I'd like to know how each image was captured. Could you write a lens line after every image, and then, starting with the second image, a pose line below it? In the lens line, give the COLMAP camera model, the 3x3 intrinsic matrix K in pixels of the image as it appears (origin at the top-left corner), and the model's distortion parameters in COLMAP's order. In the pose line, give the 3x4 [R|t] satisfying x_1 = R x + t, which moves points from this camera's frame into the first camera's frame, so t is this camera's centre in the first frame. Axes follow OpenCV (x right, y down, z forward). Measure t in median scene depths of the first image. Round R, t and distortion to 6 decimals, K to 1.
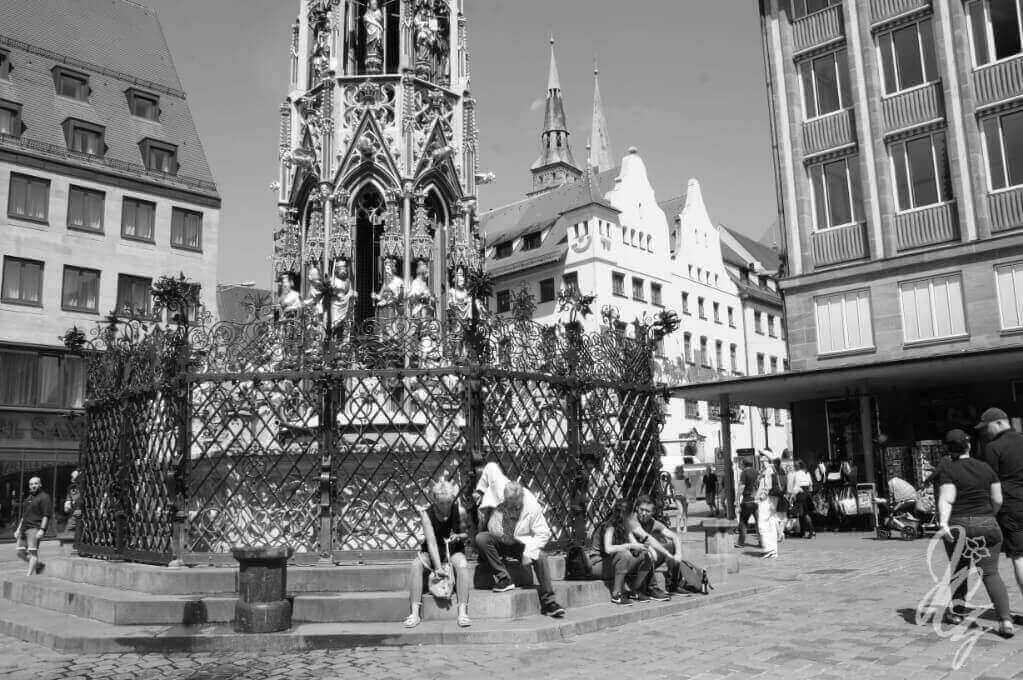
lens RADIAL K [[883.3, 0, 511.5], [0, 883.3, 340.0], [0, 0, 1]] dist [-0.155880, -0.000004]
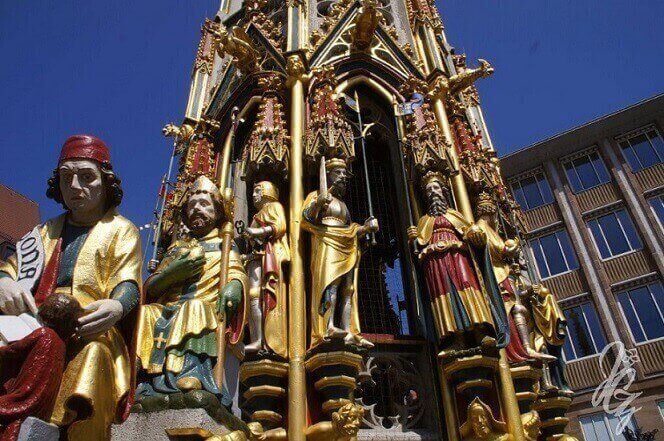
lens RADIAL K [[524.1, 0, 350.2], [0, 524.1, 220.9], [0, 0, 1]] dist [0.000924, 0.001042]
pose [[0.984057, 0.109049, 0.140500, -0.209902], [-0.042192, 0.910561, -0.411216, 0.049955], [-0.172776, 0.398732, 0.900645, 0.719945]]
